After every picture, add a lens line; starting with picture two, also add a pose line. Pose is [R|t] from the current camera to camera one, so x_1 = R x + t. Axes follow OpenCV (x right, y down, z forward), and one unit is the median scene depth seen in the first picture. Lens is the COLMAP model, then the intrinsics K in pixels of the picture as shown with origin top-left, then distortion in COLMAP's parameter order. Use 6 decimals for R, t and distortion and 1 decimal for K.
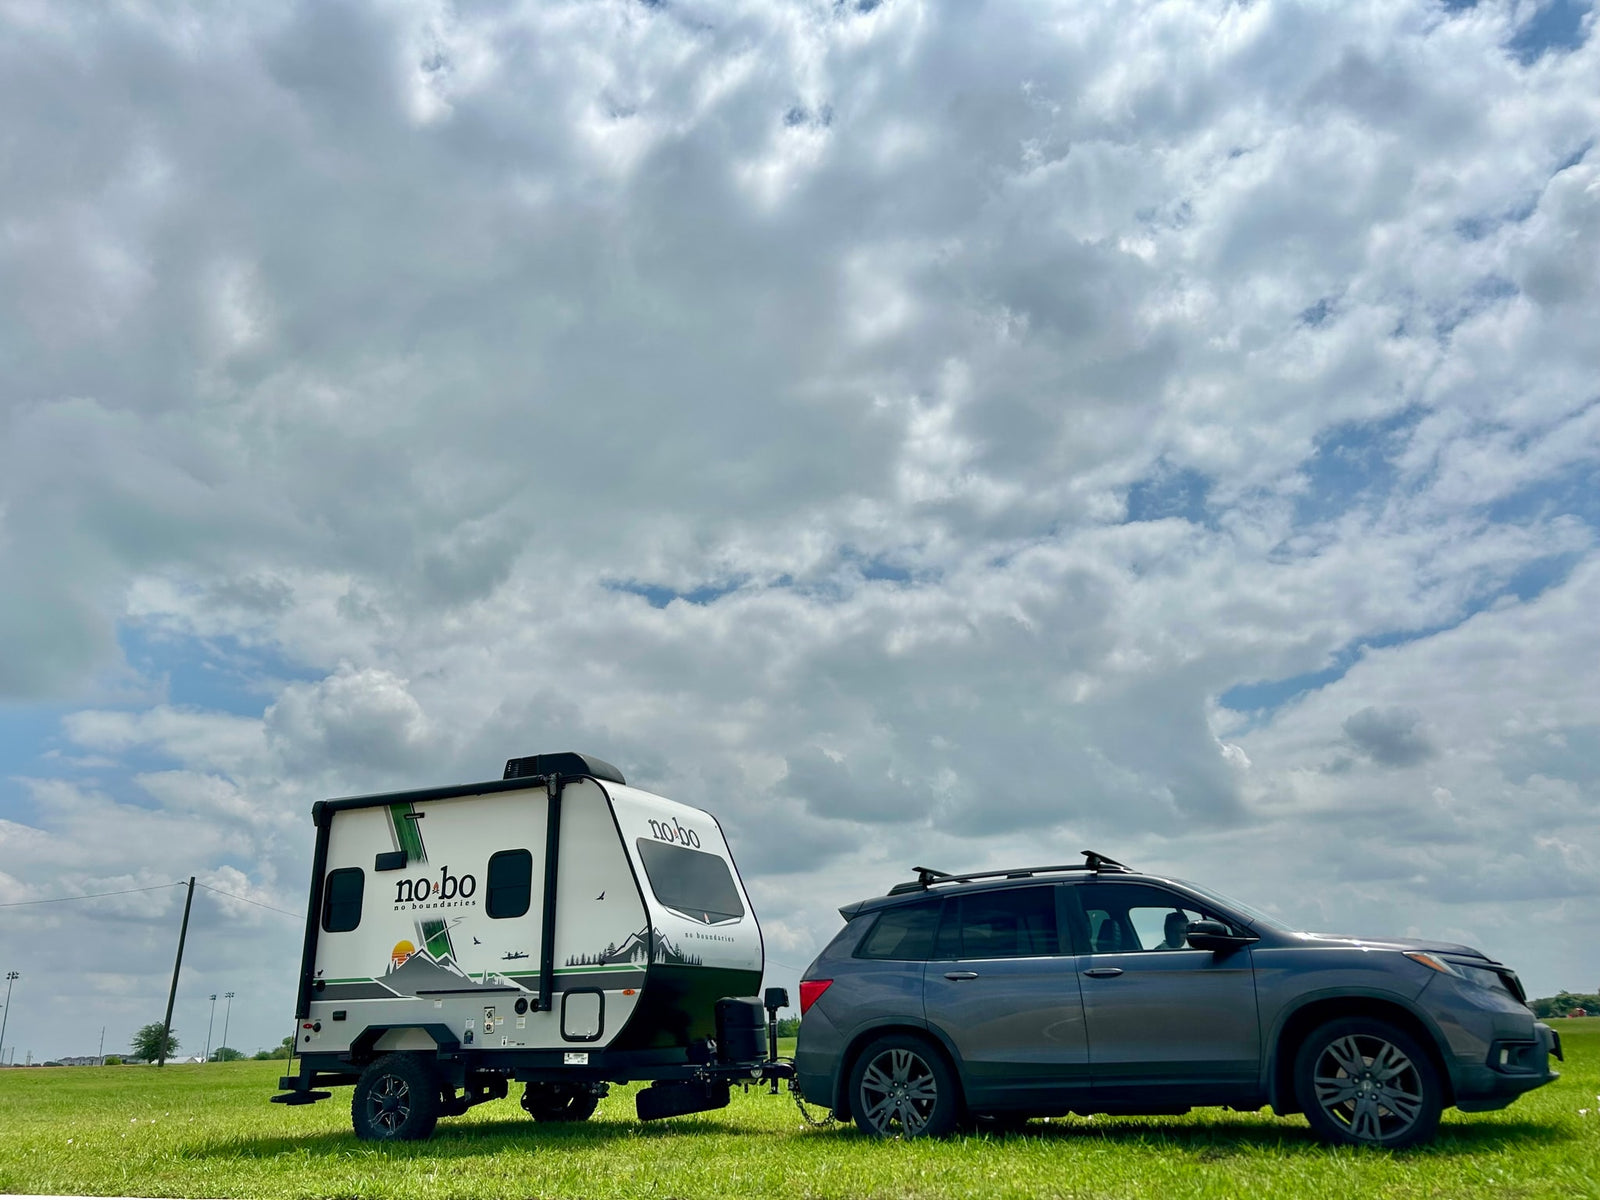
lens RADIAL K [[1137.7, 0, 805.6], [0, 1137.7, 662.7], [0, 0, 1]] dist [0.058009, -0.071272]
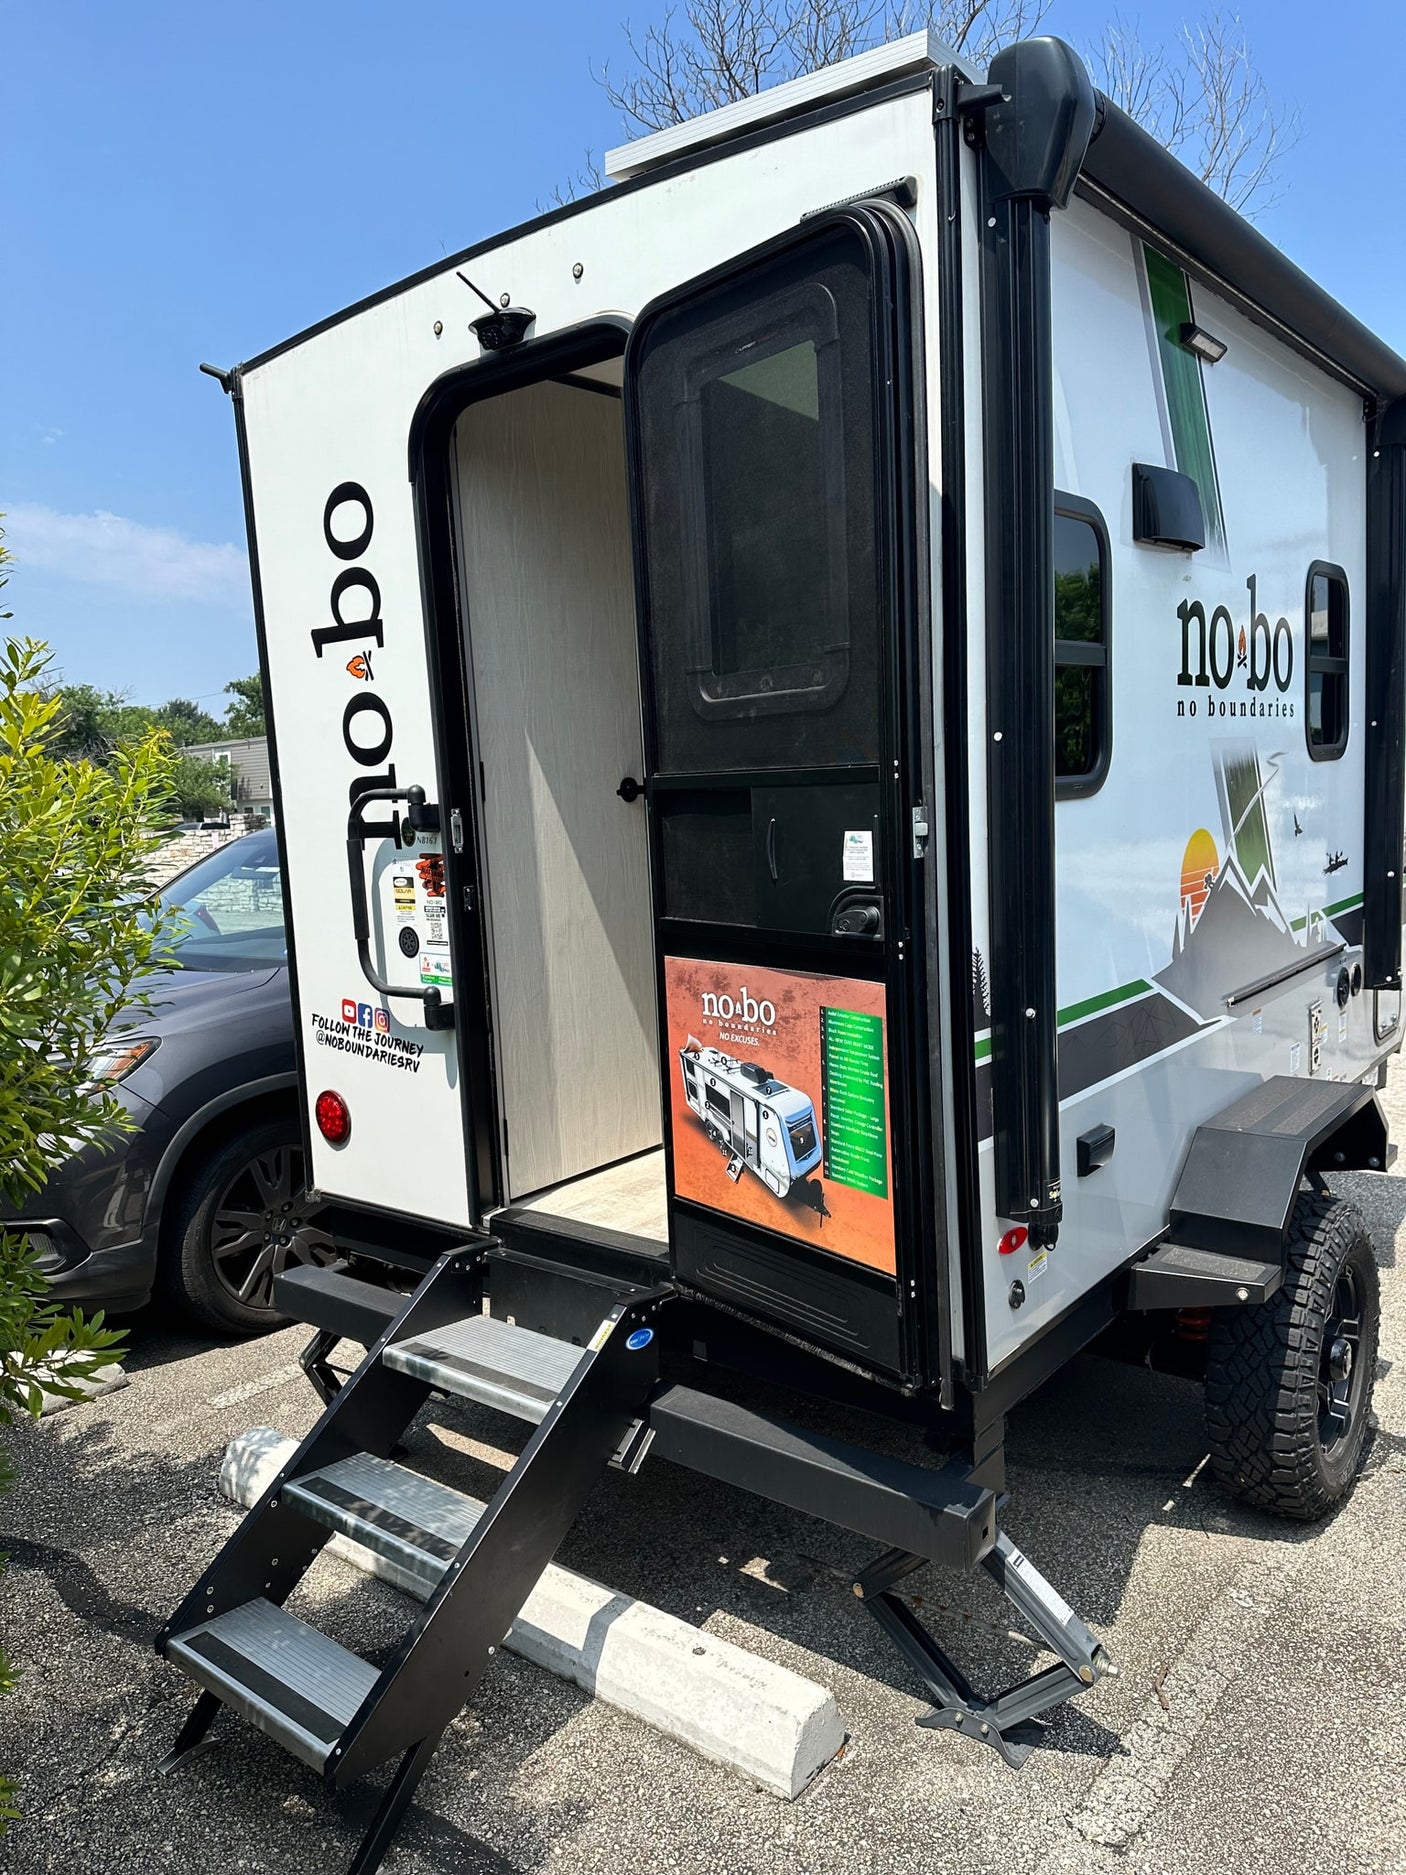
lens RADIAL K [[1333.2, 0, 680.2], [0, 1333.2, 933.0], [0, 0, 1]] dist [0.058009, -0.071272]
pose [[0.265397, -0.107077, 0.958175, -0.696354], [-0.234630, 0.956763, 0.171908, 0.242574], [-0.935154, -0.270441, 0.228798, 1.047793]]
